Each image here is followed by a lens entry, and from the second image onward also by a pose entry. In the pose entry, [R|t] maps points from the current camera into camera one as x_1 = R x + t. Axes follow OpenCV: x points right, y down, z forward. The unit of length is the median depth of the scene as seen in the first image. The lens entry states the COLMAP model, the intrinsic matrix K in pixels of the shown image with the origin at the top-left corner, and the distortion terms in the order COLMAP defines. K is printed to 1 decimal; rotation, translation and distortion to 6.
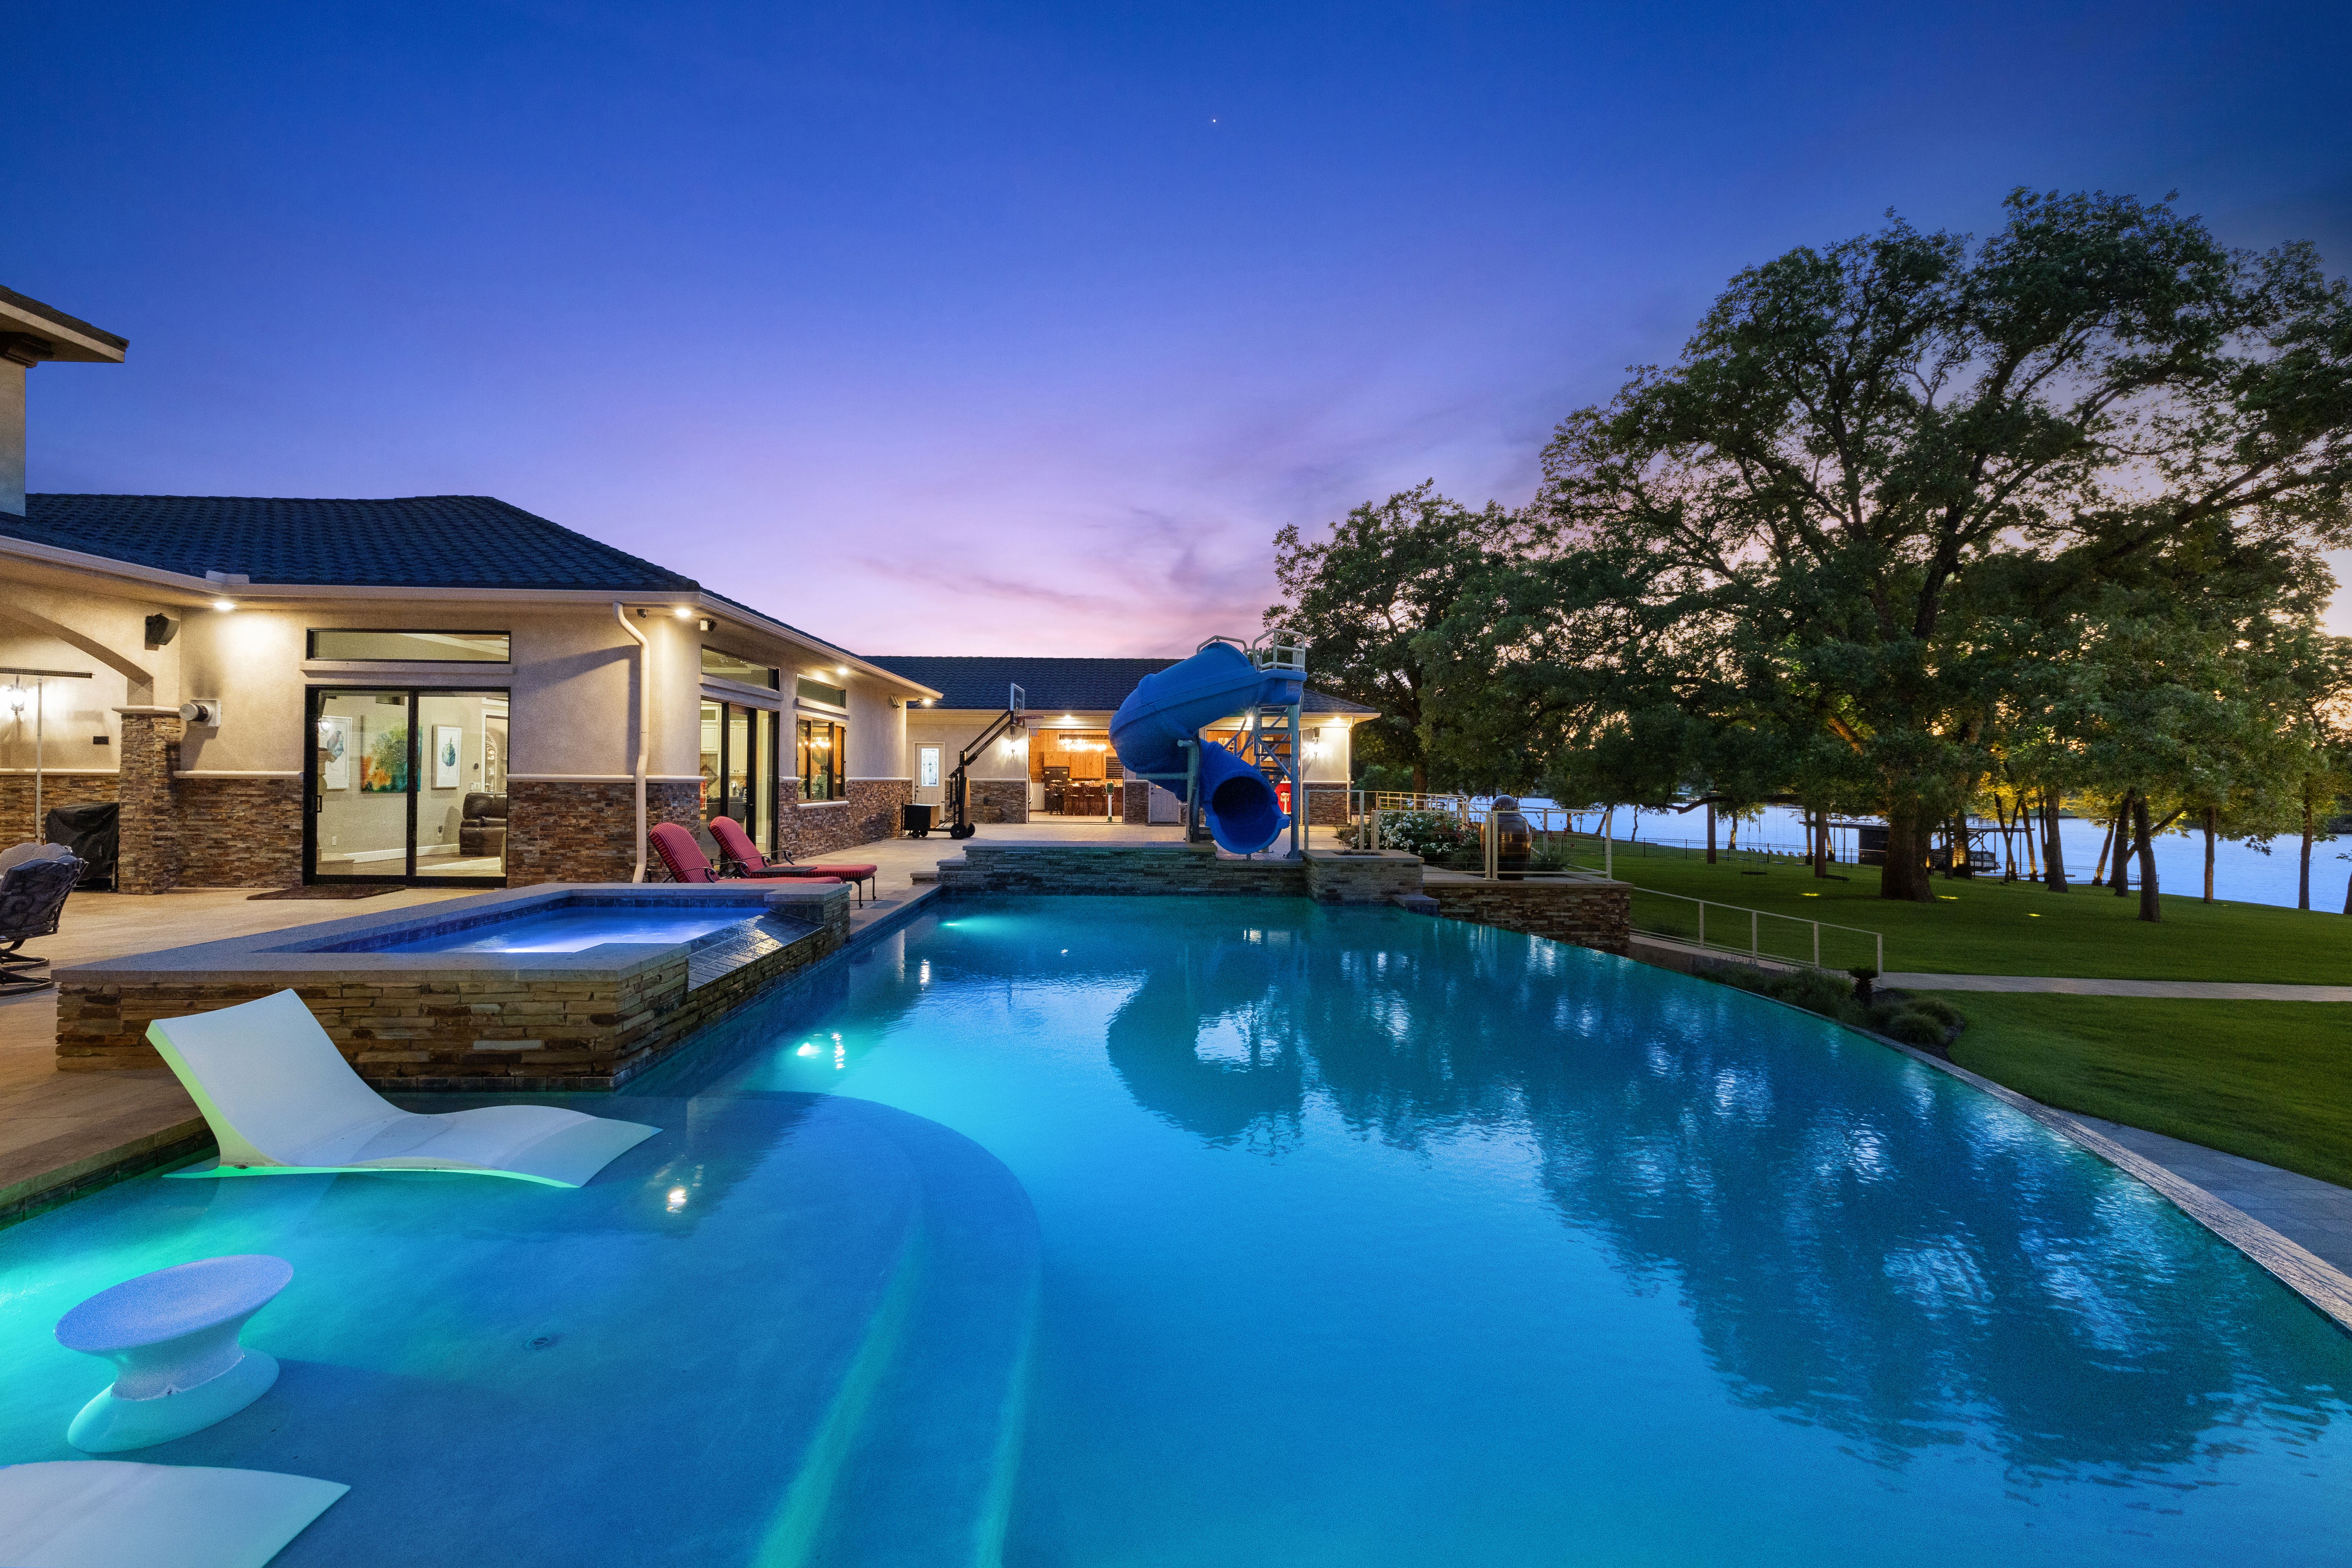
lens RADIAL K [[993.5, 0, 1167.9], [0, 993.5, 774.9], [0, 0, 1]] dist [0.000848, 0.000028]
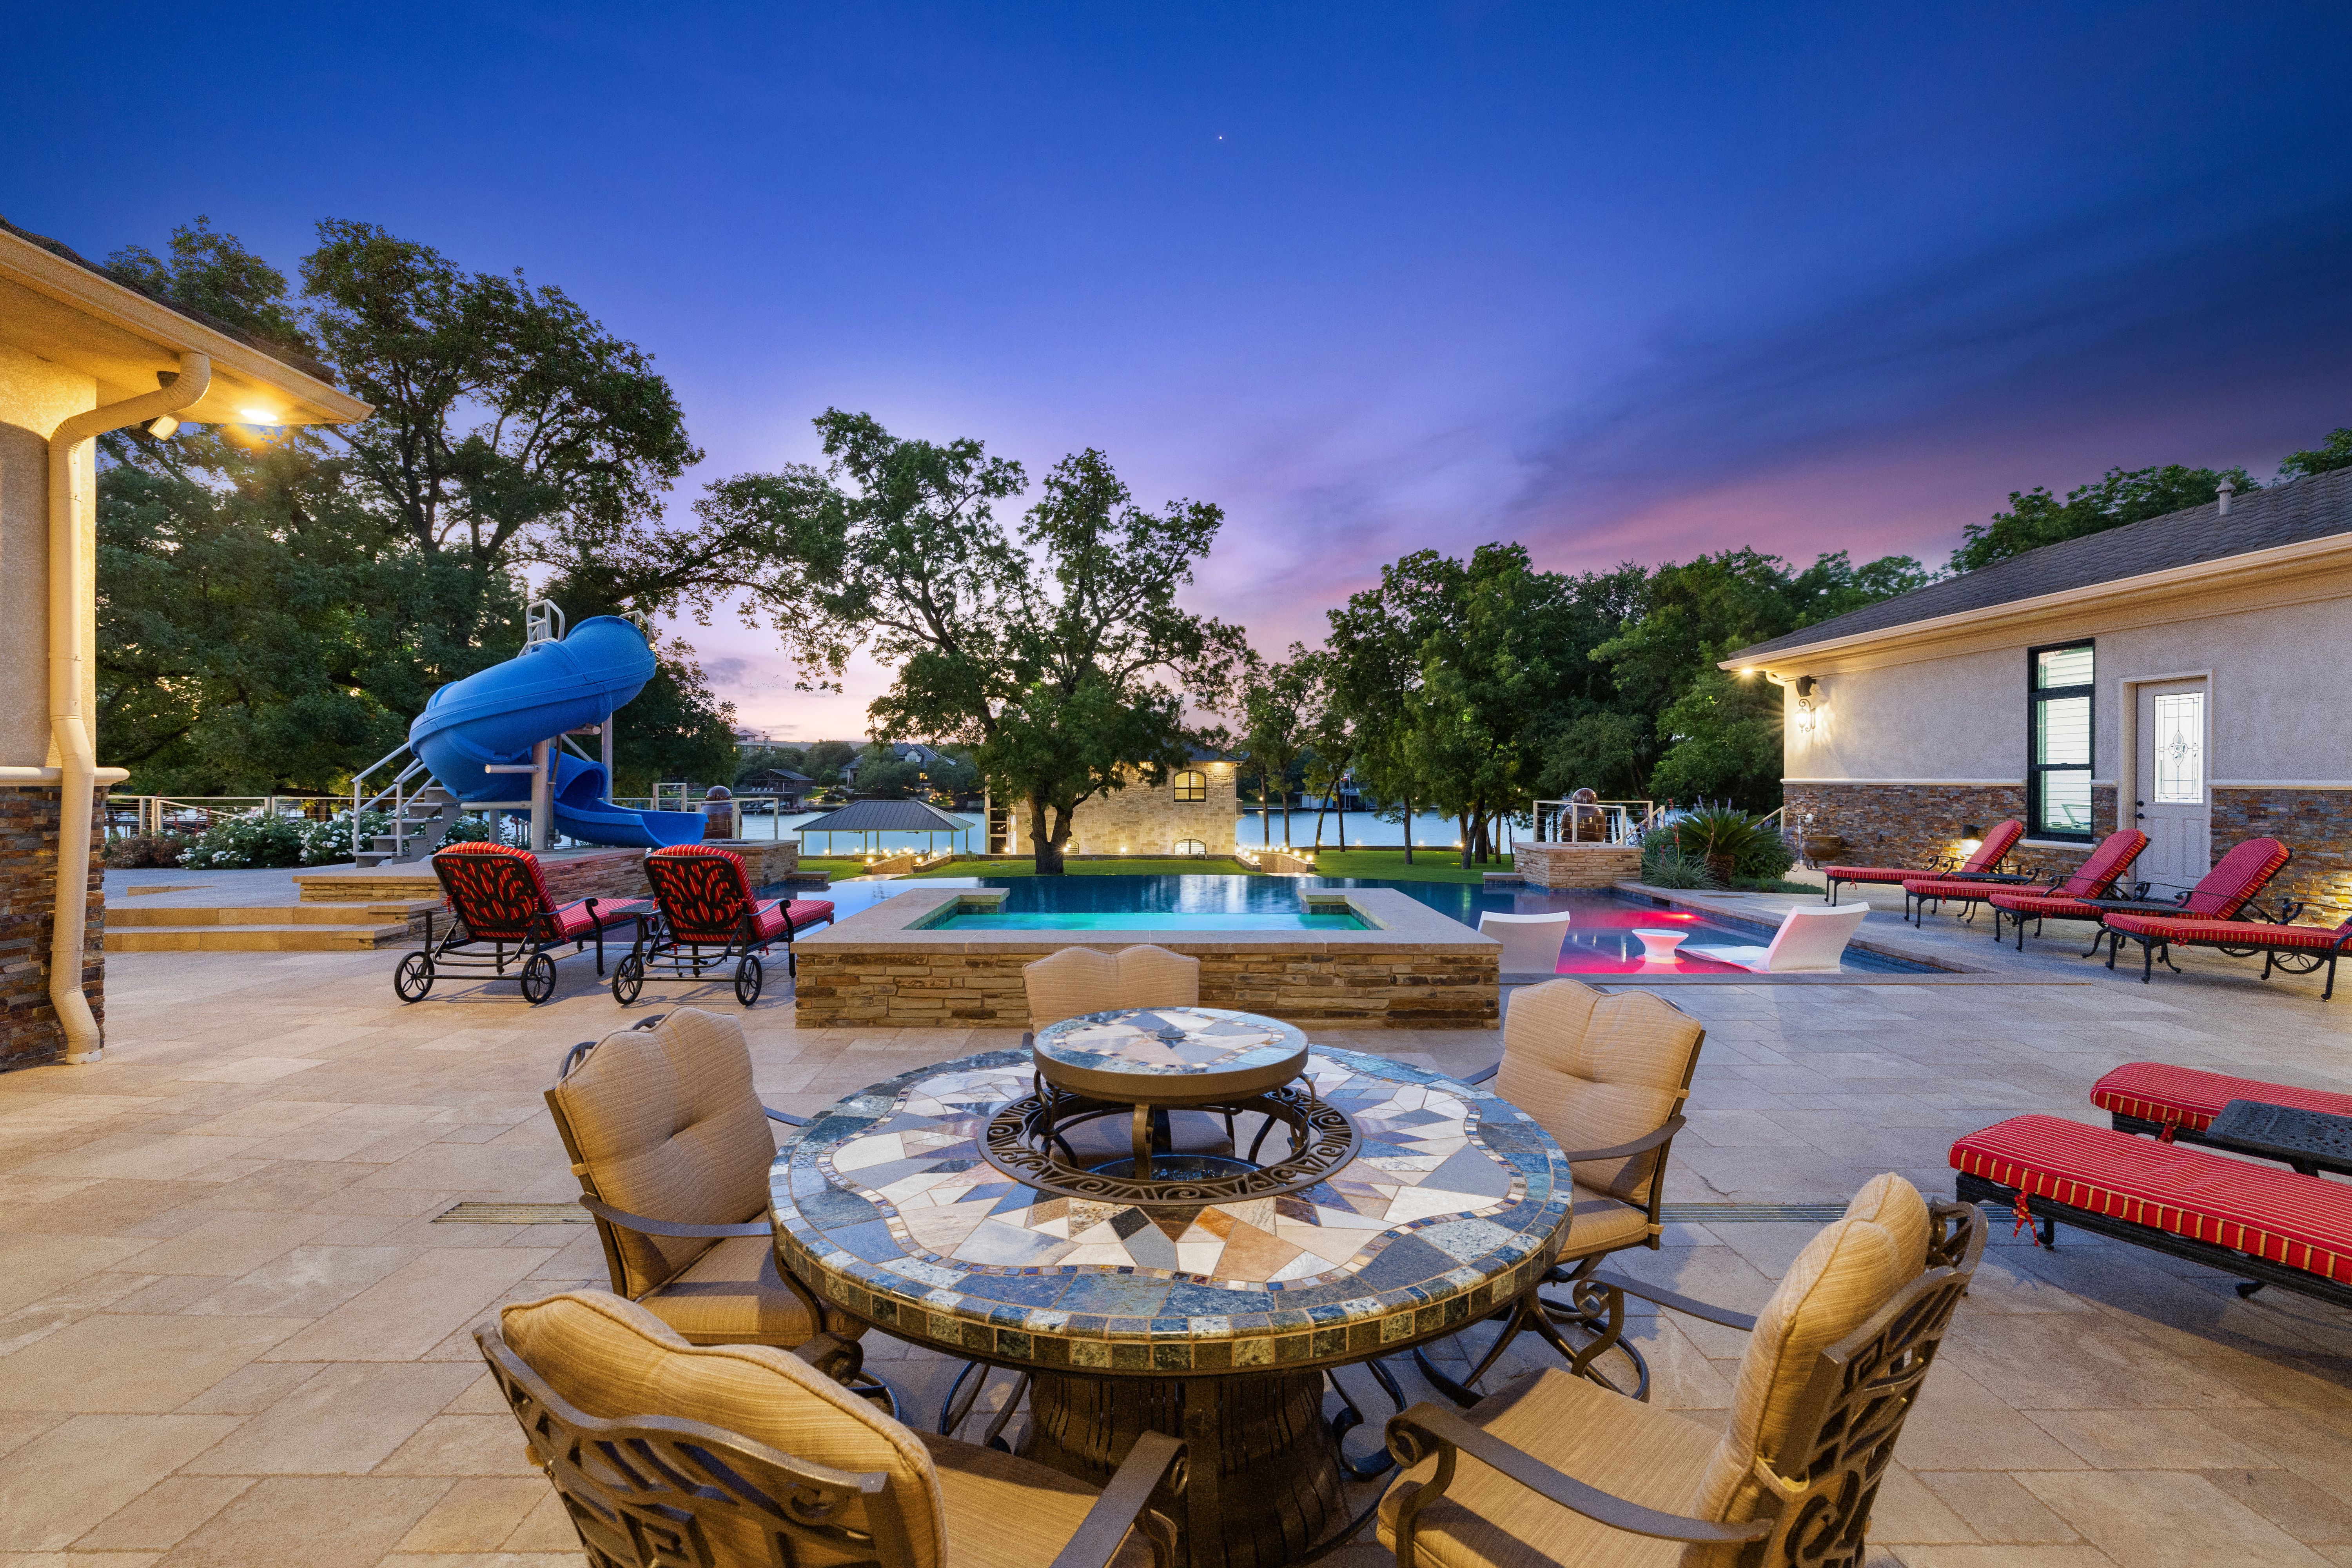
lens RADIAL K [[993.5, 0, 1167.9], [0, 993.5, 774.9], [0, 0, 1]] dist [0.000848, 0.000028]
pose [[0.017541, -0.003972, 0.999838, -0.830800], [-0.008120, 0.999959, 0.004115, -0.002188], [-0.999813, -0.008191, 0.017508, 0.497853]]
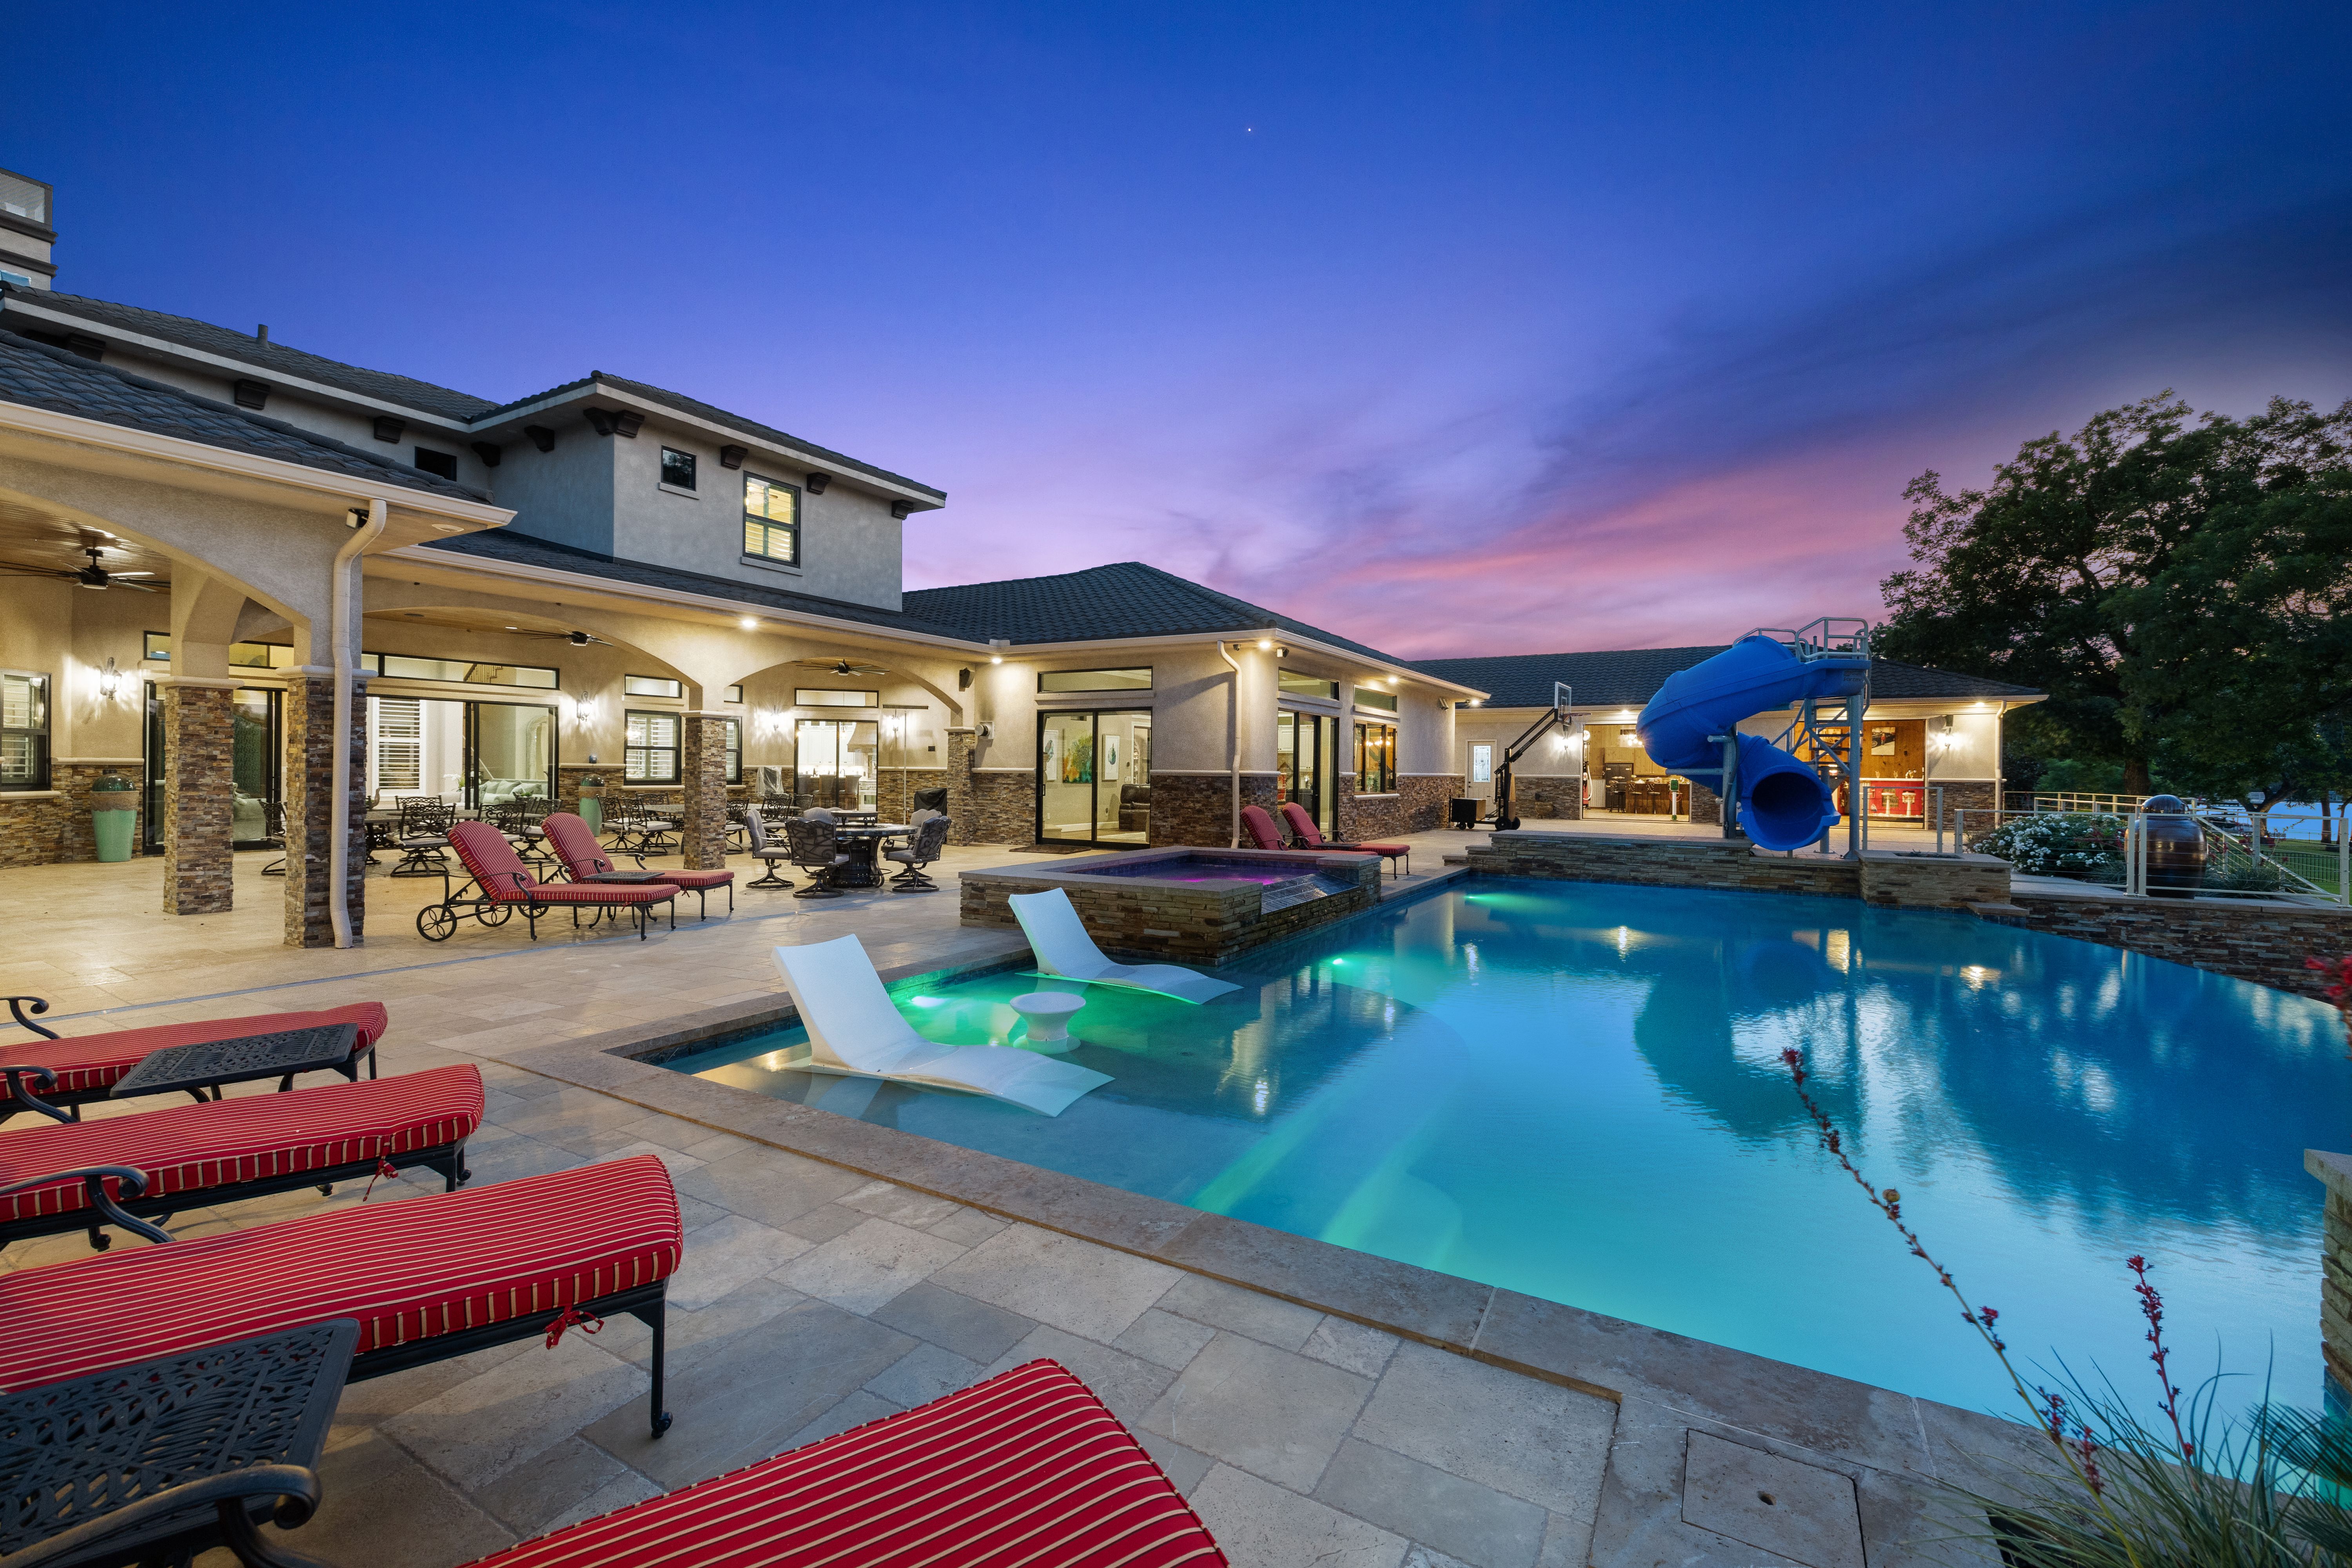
lens RADIAL K [[993.5, 0, 1167.9], [0, 993.5, 774.9], [0, 0, 1]] dist [0.000848, 0.000028]
pose [[0.847752, 0.002077, -0.530389, 0.079918], [-0.000557, 0.999995, 0.003026, 0.001729], [0.530393, -0.002270, 0.847749, -0.142983]]
